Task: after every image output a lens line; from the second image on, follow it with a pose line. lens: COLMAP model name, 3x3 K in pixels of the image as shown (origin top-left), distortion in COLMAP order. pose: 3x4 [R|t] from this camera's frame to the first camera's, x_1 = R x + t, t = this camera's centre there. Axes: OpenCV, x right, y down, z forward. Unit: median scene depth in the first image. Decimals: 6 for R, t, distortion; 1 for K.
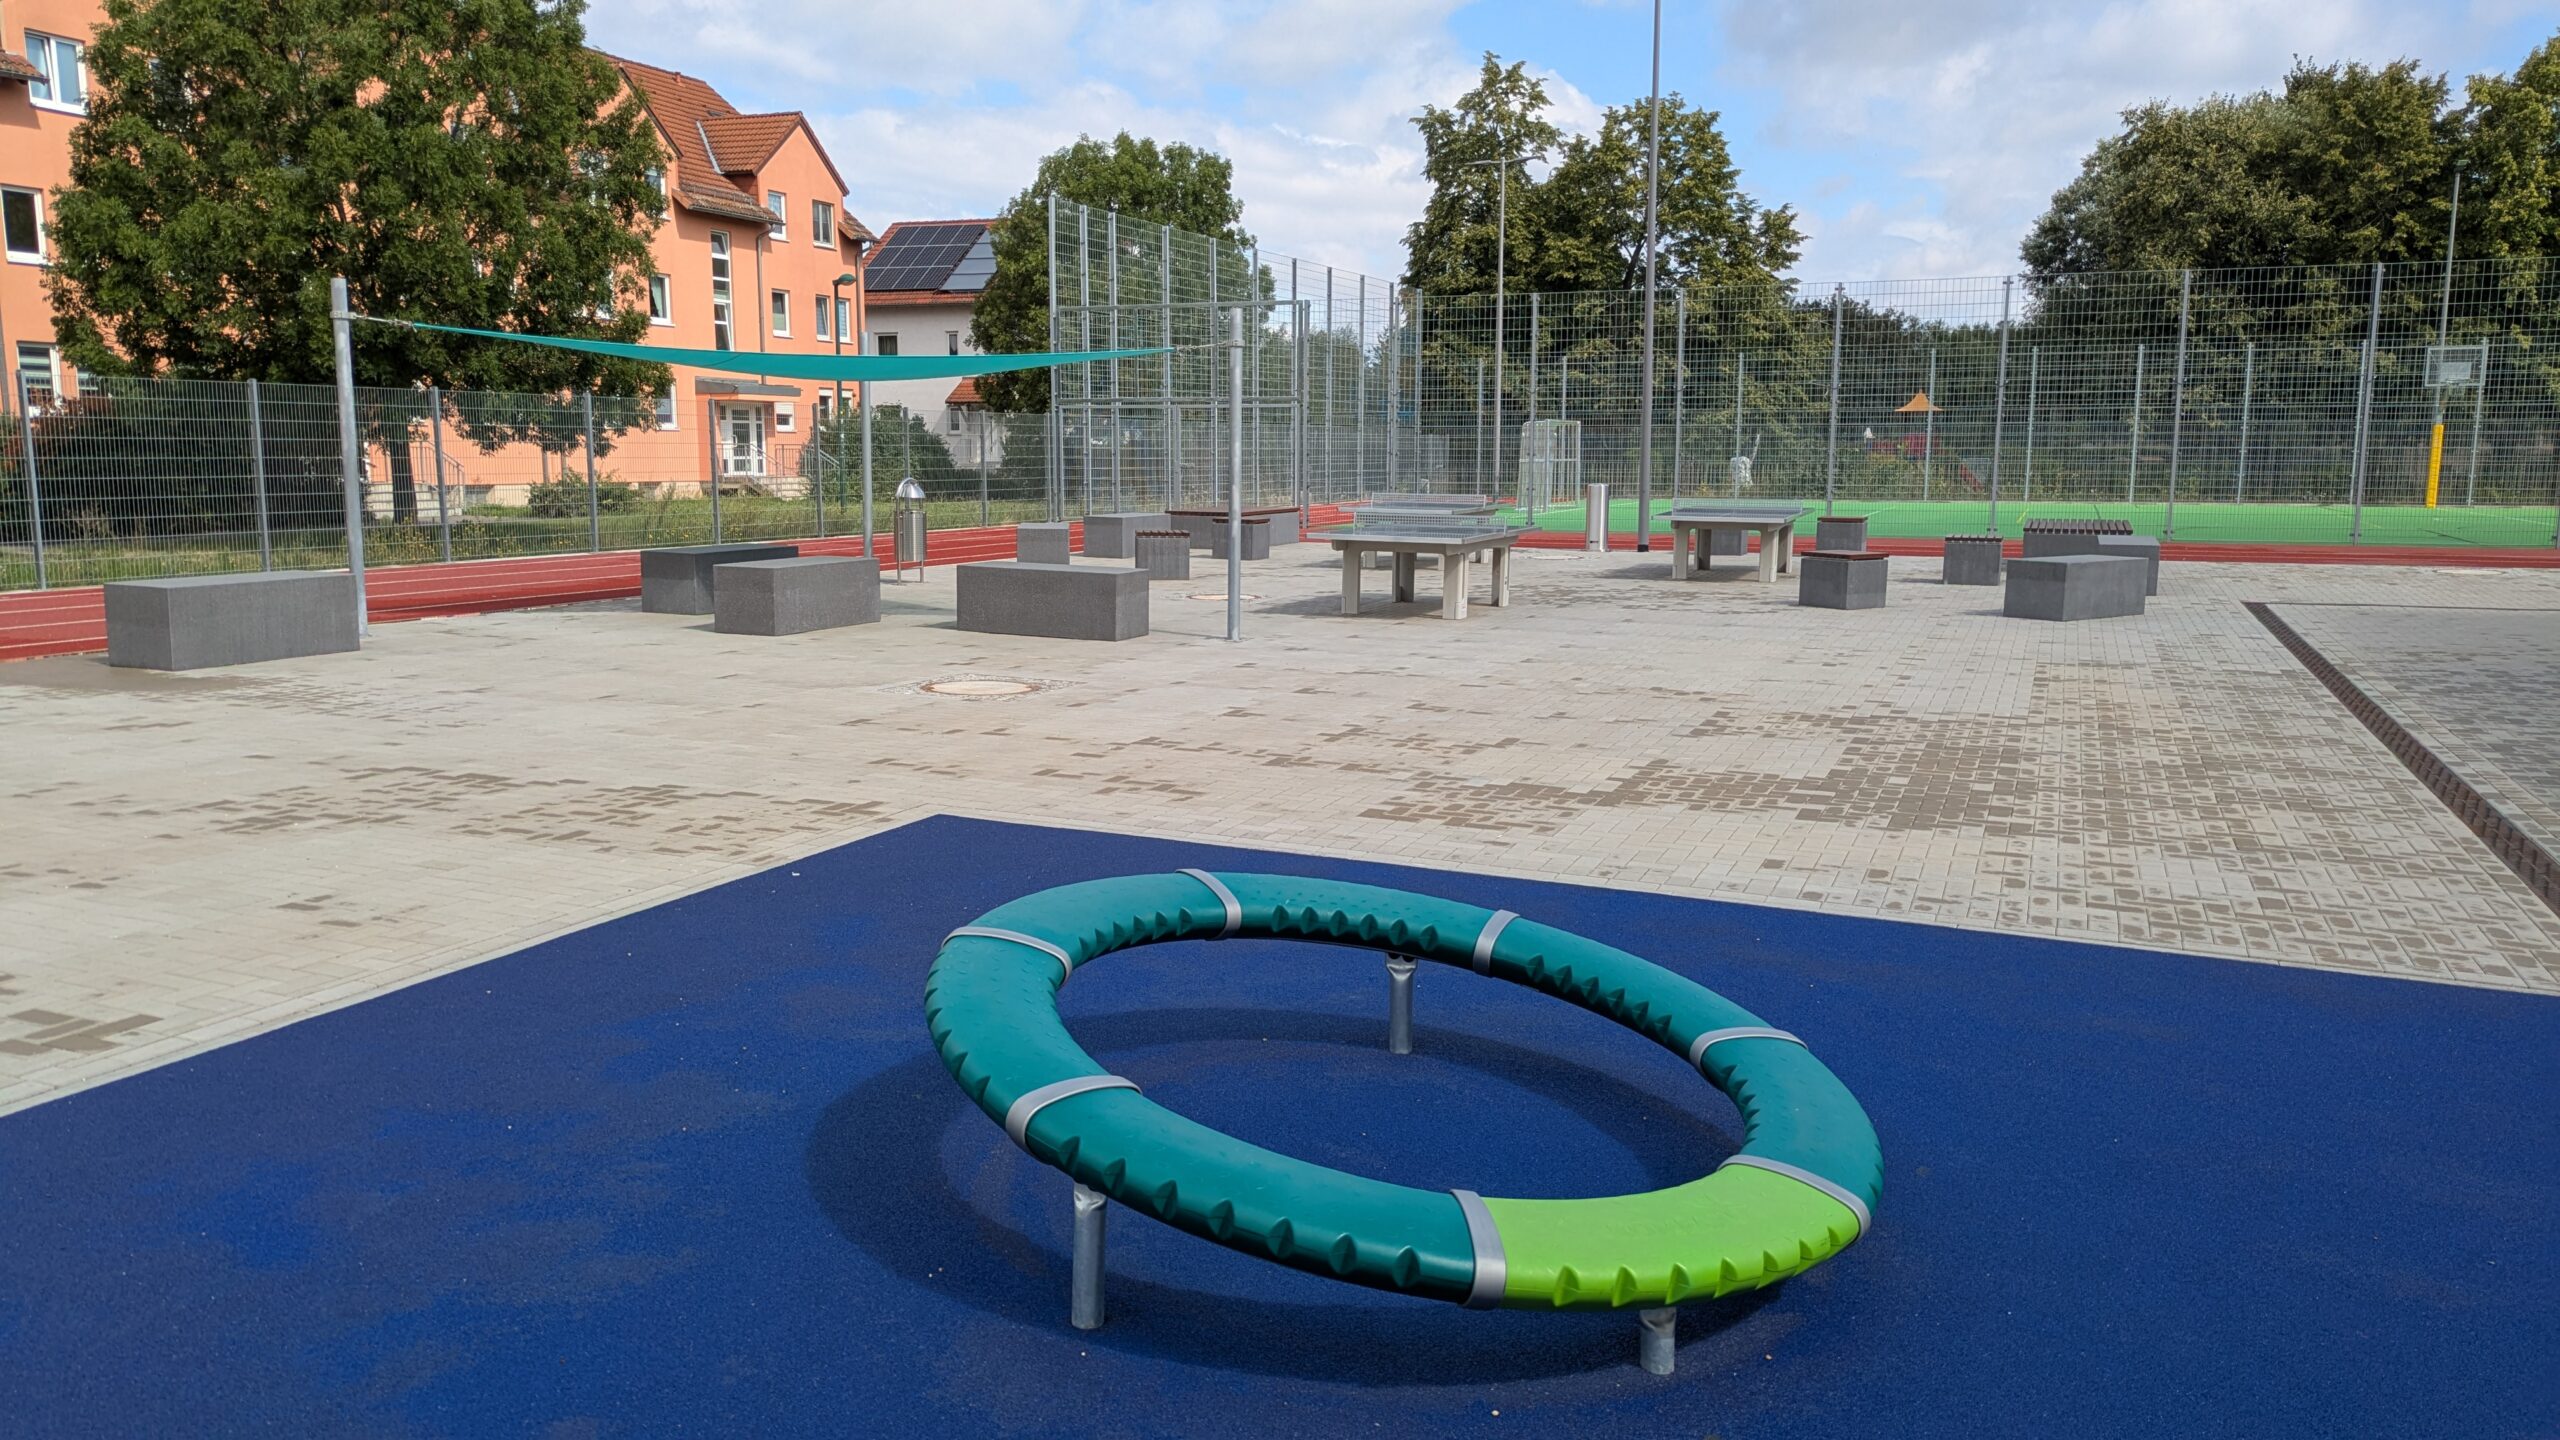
lens RADIAL K [[1975.5, 0, 1280.0], [0, 1975.5, 720.0], [0, 0, 1]] dist [0.051947, -0.004860]
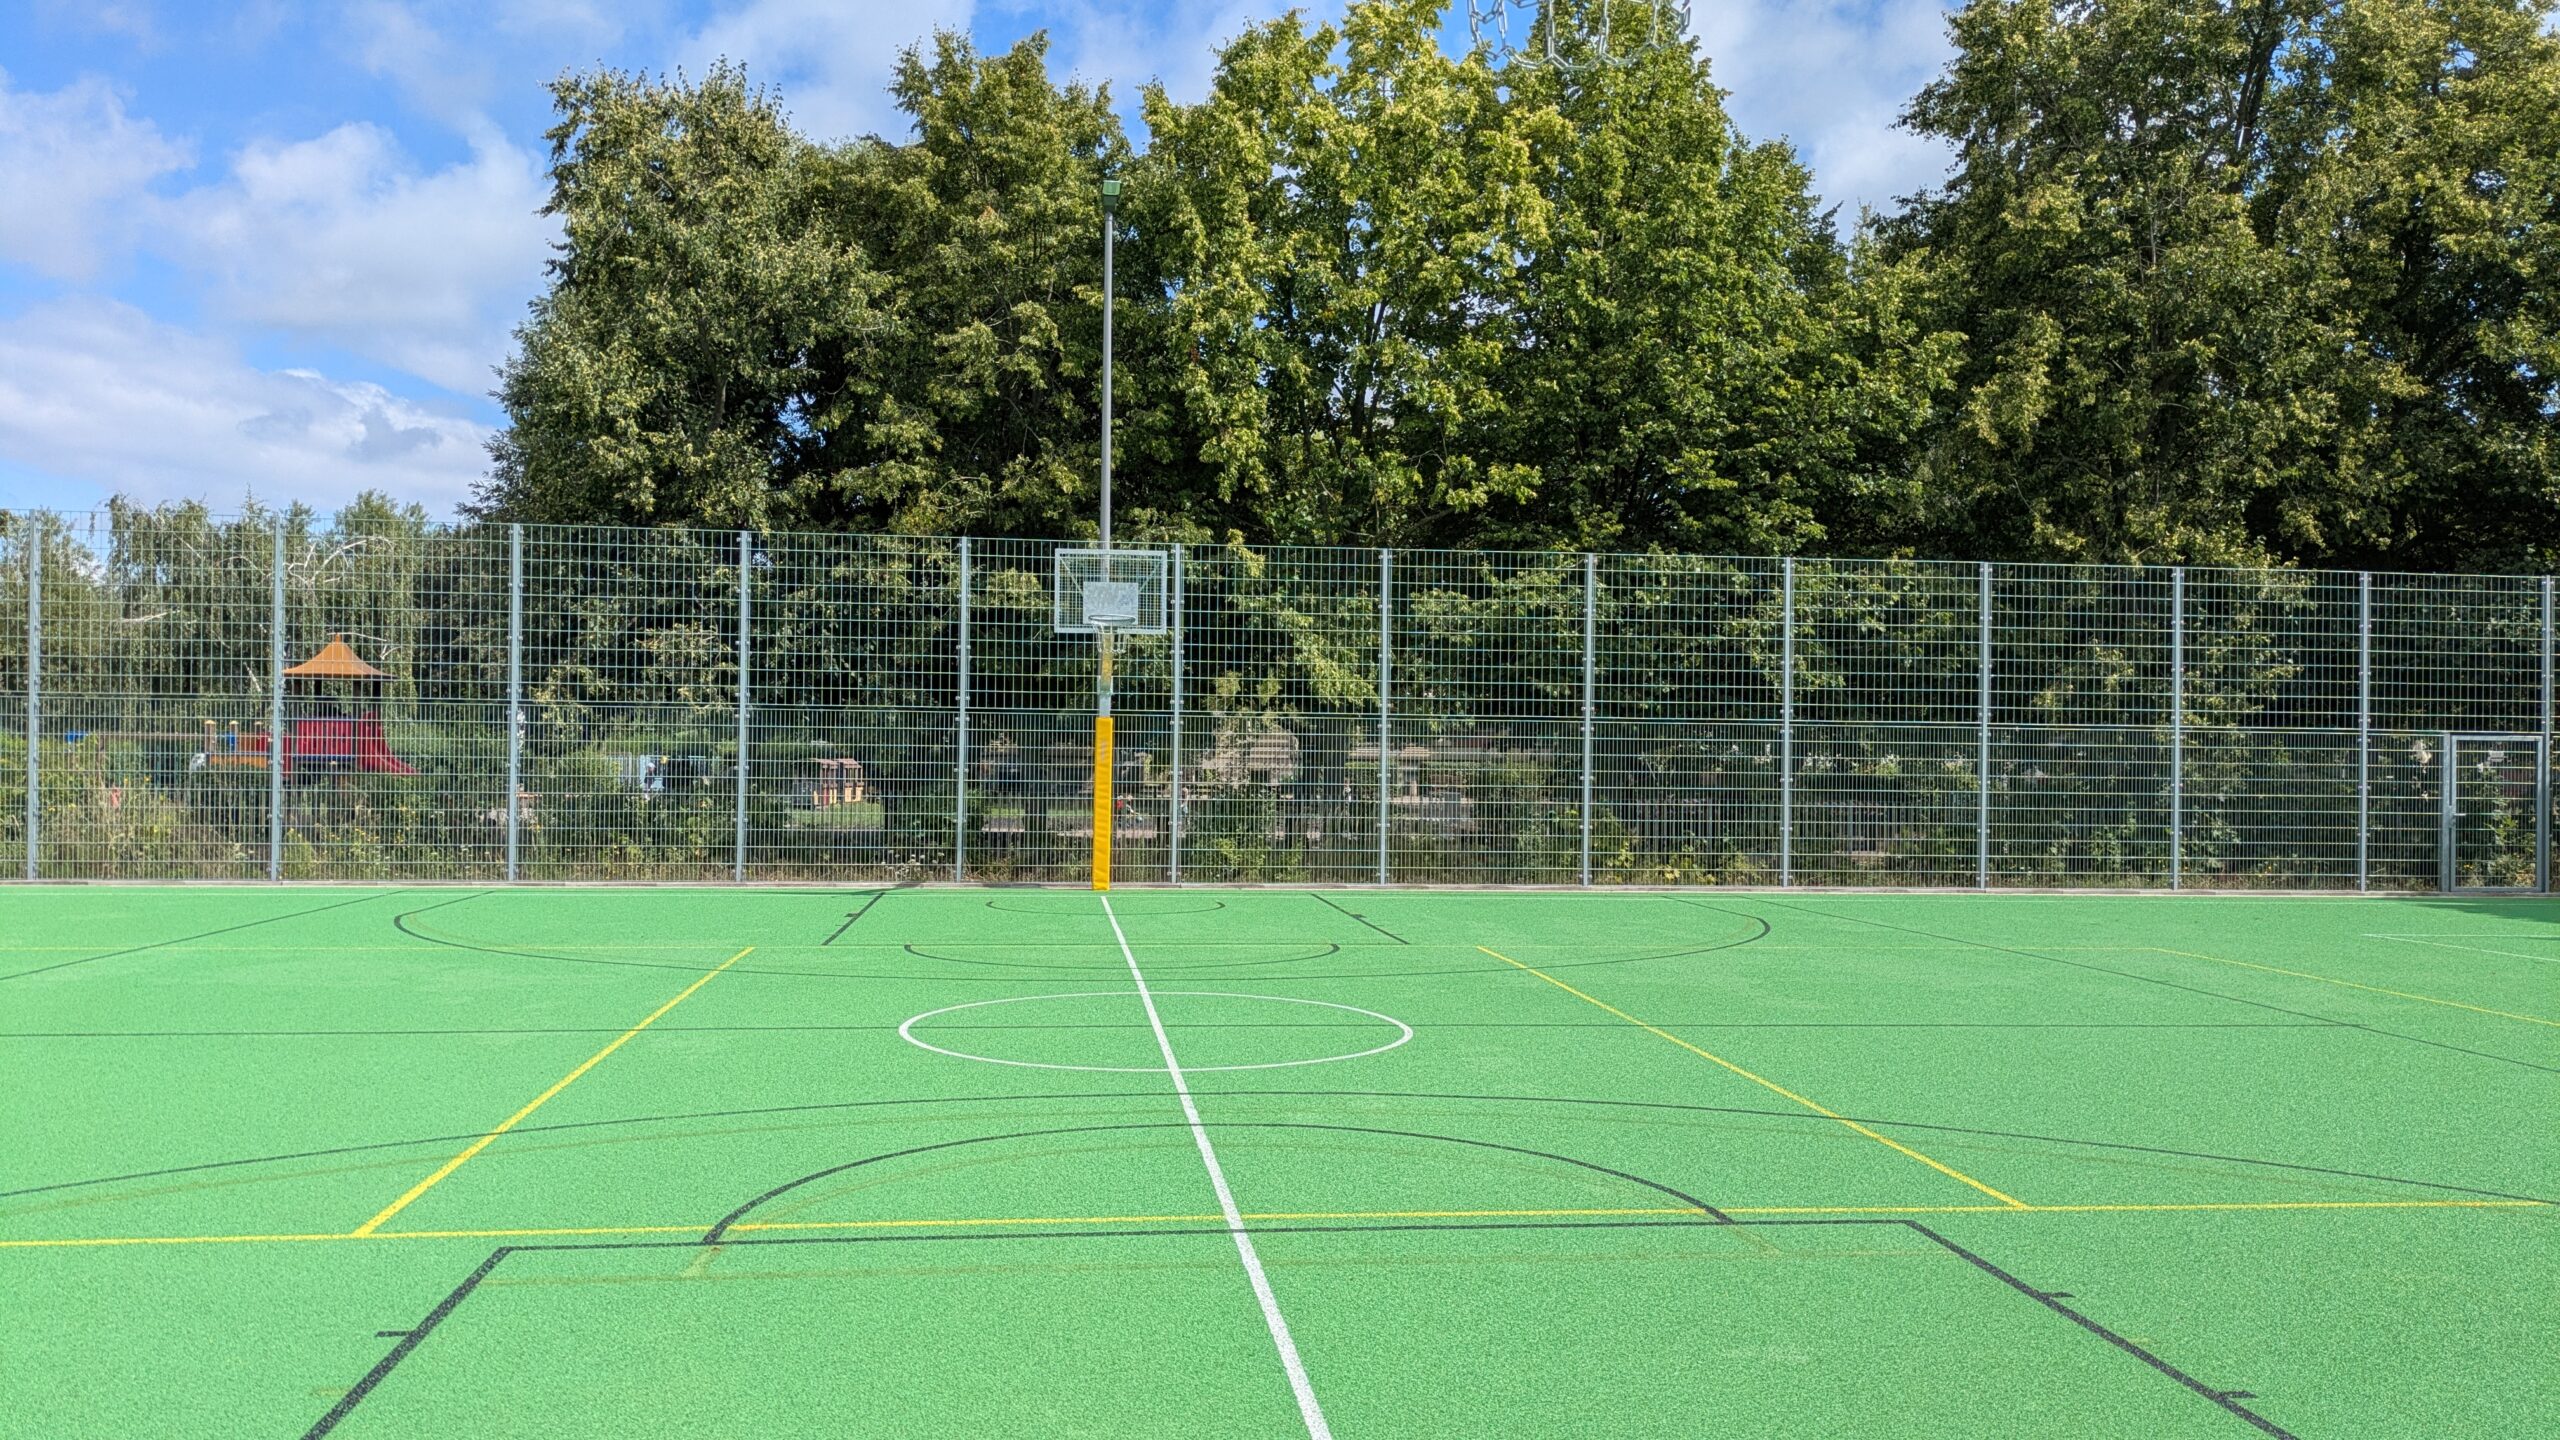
lens RADIAL K [[1975.5, 0, 1280.0], [0, 1975.5, 720.0], [0, 0, 1]] dist [0.051947, -0.004860]
pose [[0.886273, 0.013553, 0.462965, 0.382356], [0.053258, 0.989959, -0.130935, -0.079027], [-0.460091, 0.140701, 0.876652, 0.547117]]
